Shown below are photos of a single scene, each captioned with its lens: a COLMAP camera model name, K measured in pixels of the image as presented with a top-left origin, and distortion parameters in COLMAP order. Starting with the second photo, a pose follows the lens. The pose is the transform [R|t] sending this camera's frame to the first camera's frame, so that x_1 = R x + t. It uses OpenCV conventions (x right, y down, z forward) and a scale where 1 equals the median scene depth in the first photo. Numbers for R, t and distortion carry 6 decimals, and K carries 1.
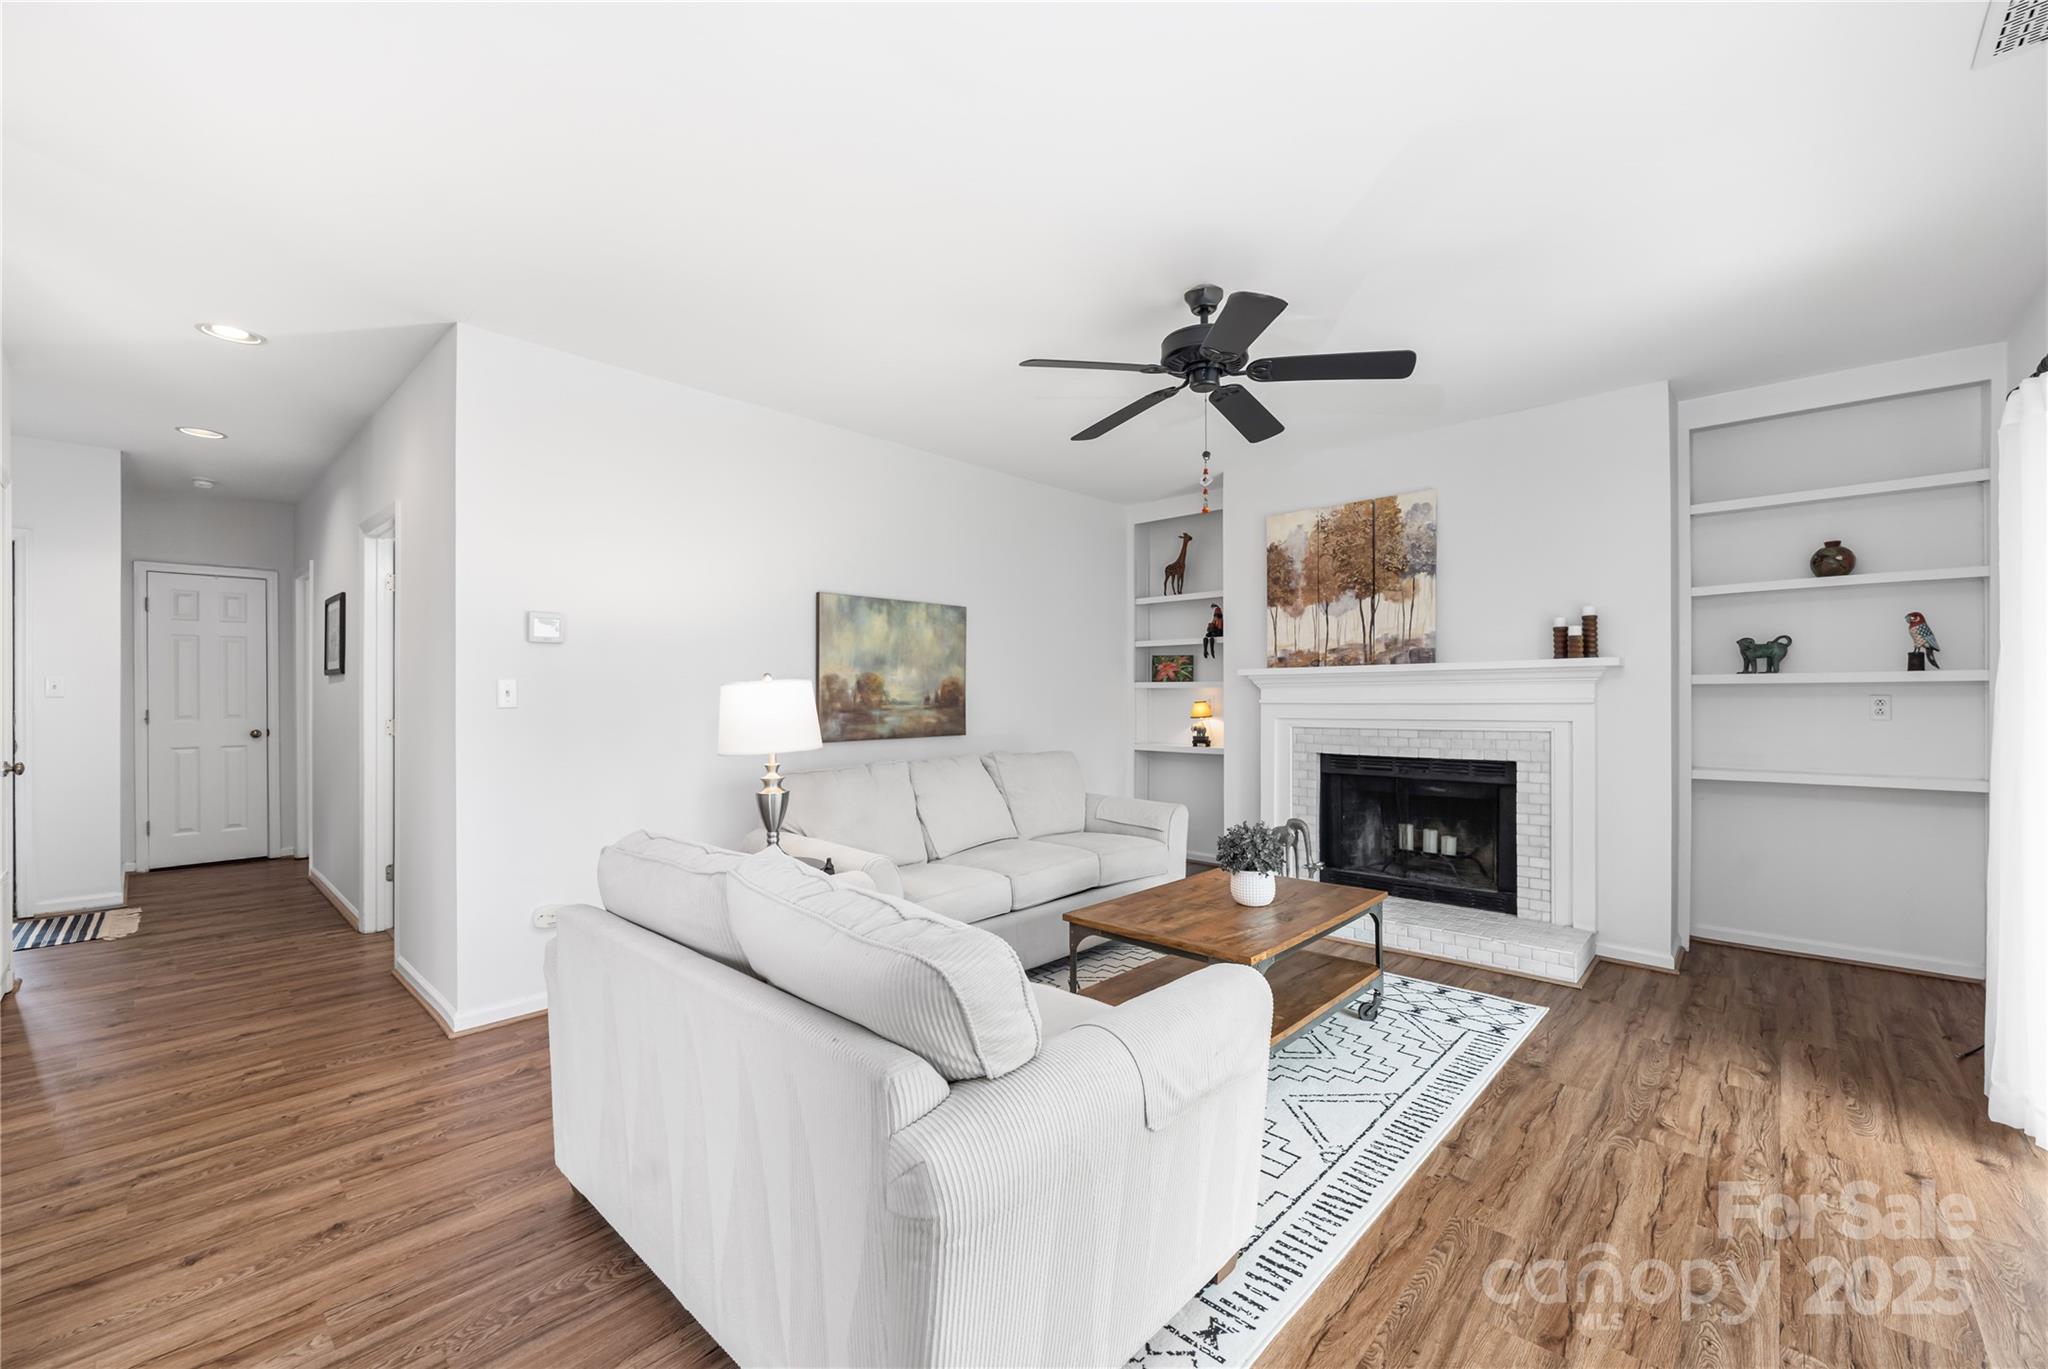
lens RADIAL K [[835.1, 0, 1024.0], [0, 835.1, 684.5], [0, 0, 1]] dist [-0.000587, -0.000046]
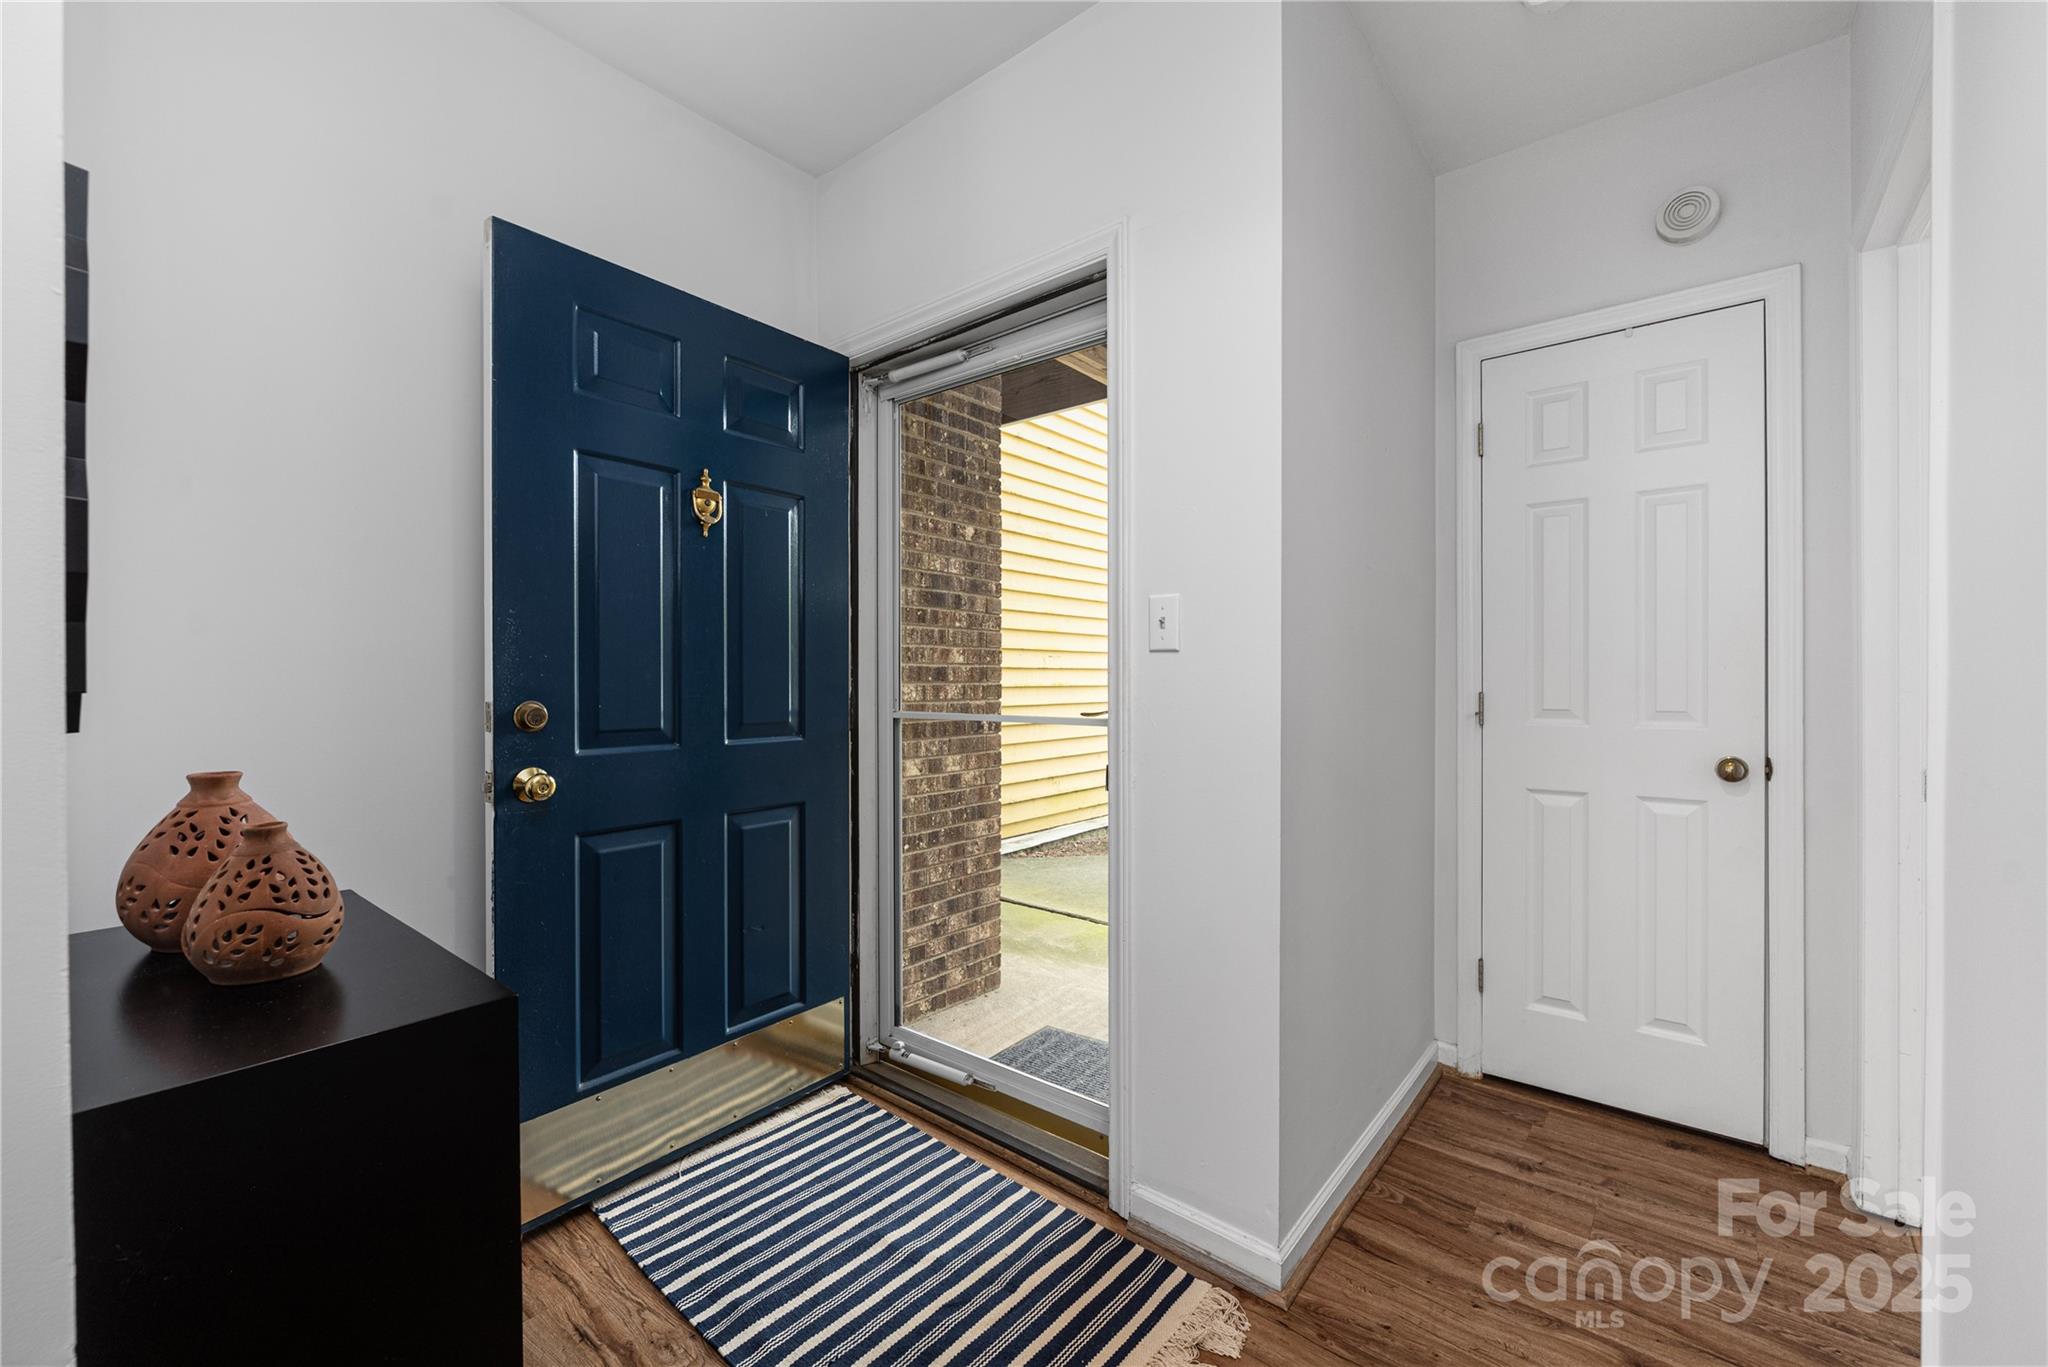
lens RADIAL K [[831.6, 0, 1024.0], [0, 831.6, 683.5], [0, 0, 1]] dist [-0.000471, -0.000077]
pose [[0.044922, 0.008480, -0.998955, -0.616771], [0.006267, 0.999942, 0.008770, 0.020642], [0.998971, -0.006654, 0.044866, 0.720098]]
